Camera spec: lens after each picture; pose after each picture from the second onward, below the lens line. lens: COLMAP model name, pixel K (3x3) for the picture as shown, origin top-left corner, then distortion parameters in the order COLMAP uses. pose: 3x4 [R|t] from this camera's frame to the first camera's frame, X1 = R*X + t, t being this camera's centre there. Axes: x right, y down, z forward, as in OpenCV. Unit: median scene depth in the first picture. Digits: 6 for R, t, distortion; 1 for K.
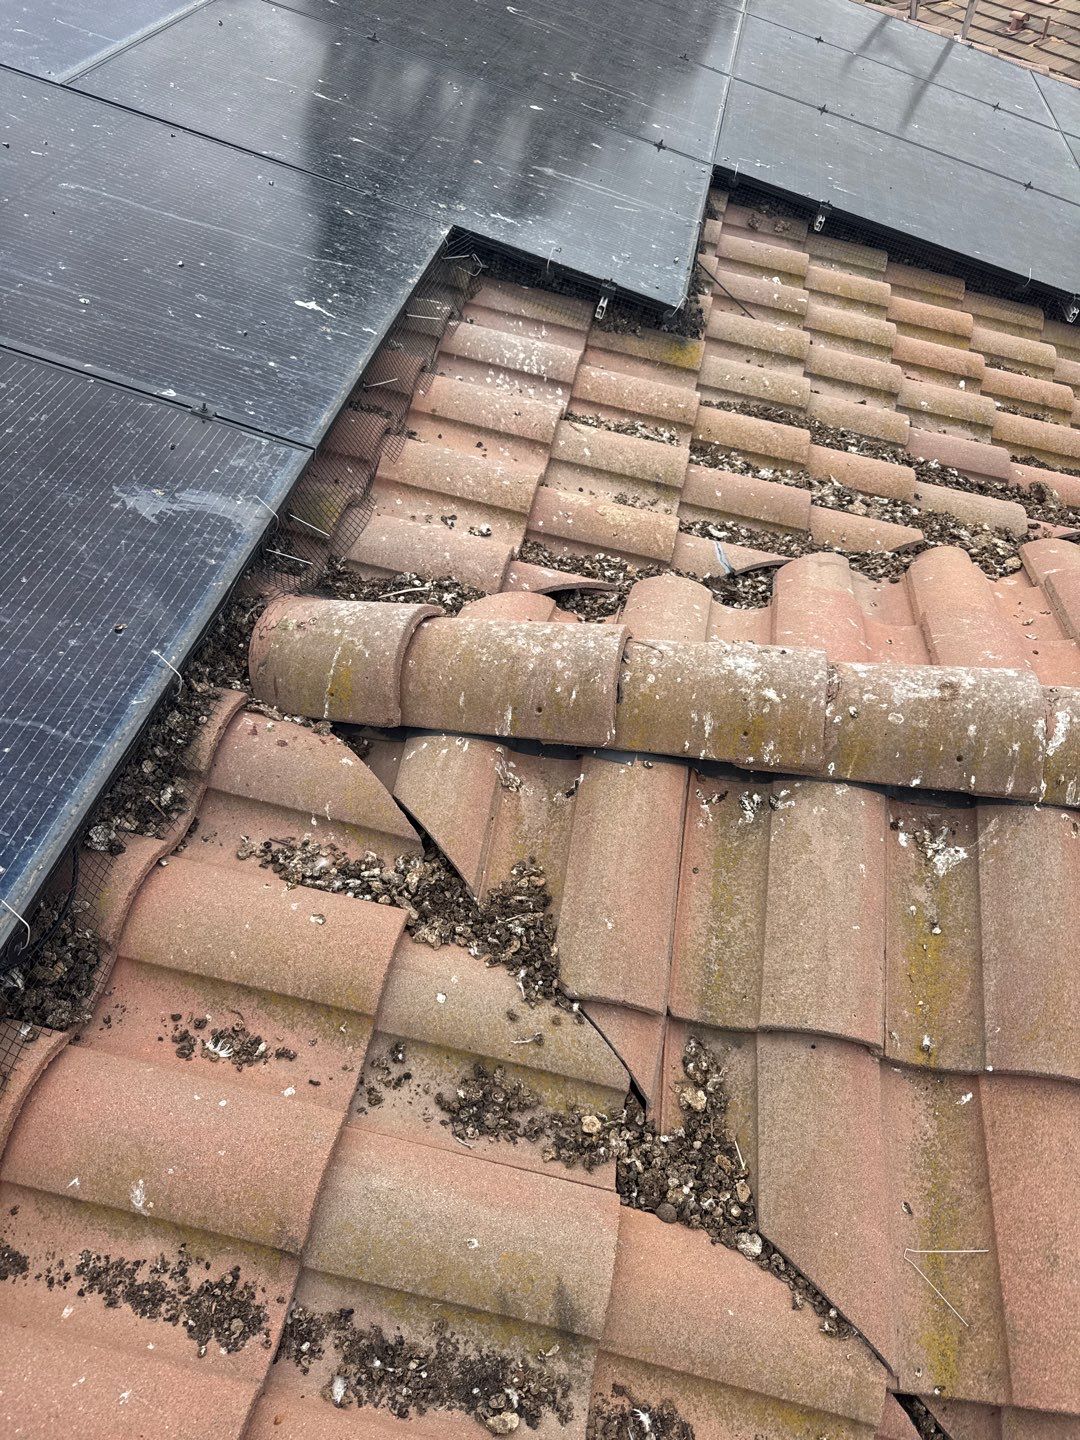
lens RADIAL K [[1085.9, 0, 538.4], [0, 1085.9, 807.5], [0, 0, 1]] dist [0.058246, -0.073458]
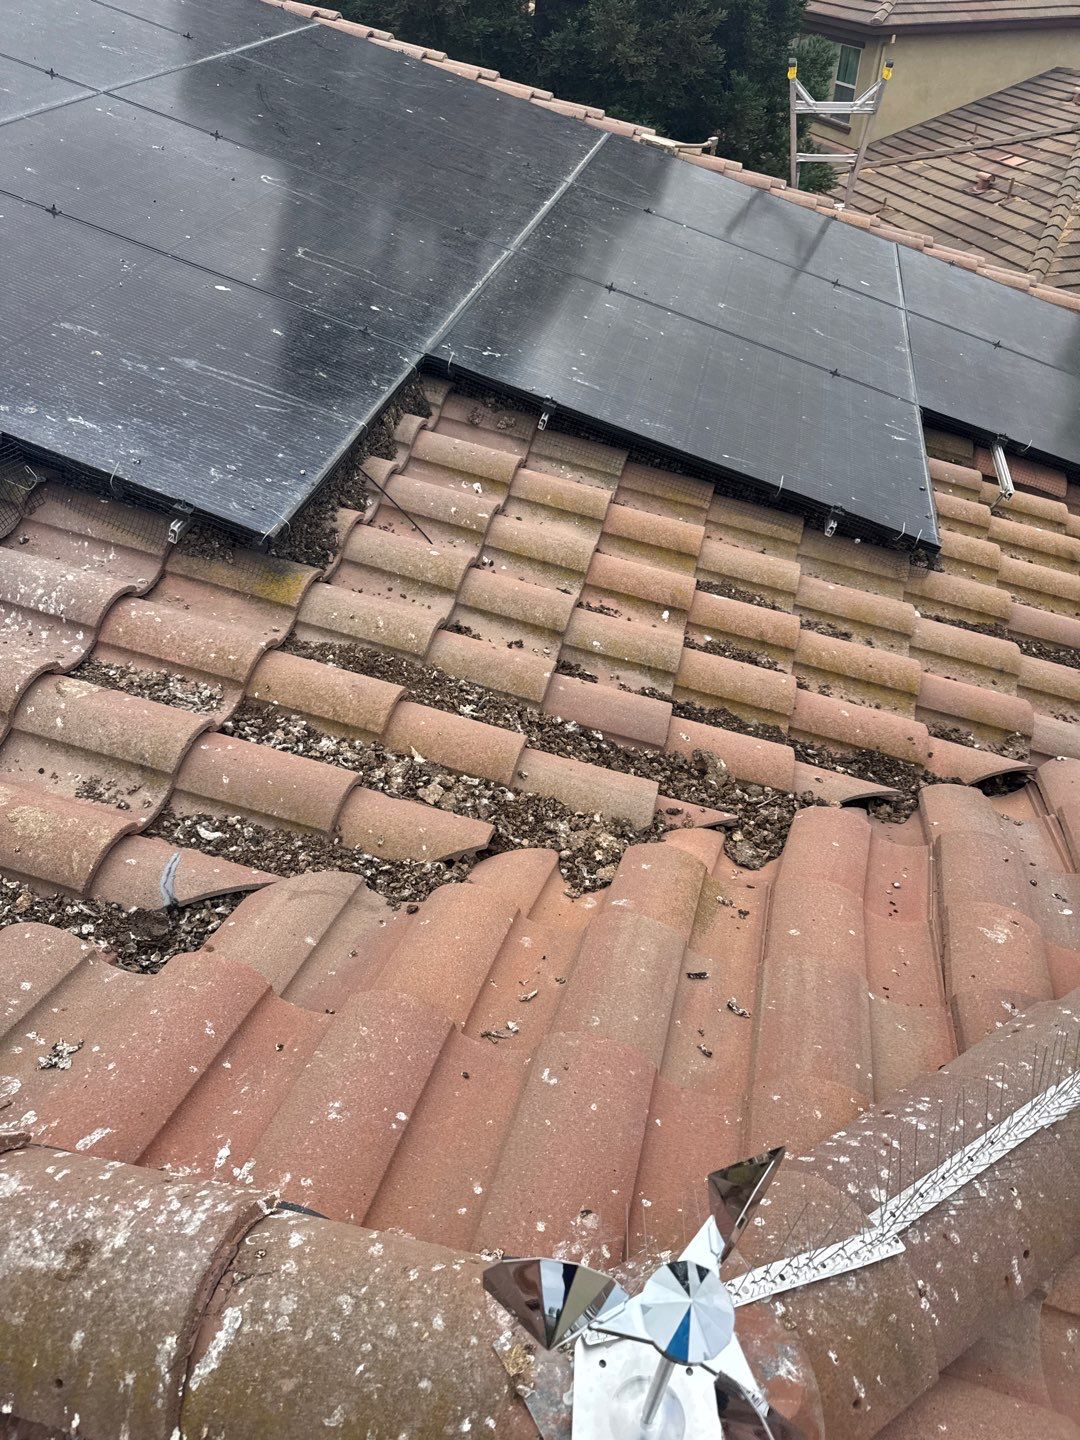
lens RADIAL K [[1075.9, 0, 543.2], [0, 1075.9, 803.4], [0, 0, 1]] dist [0.141656, -0.228316]
pose [[0.999189, 0.032714, -0.023486, 0.360425], [-0.034808, 0.994859, -0.095101, -0.176181], [0.020254, 0.095842, 0.995191, 0.188463]]
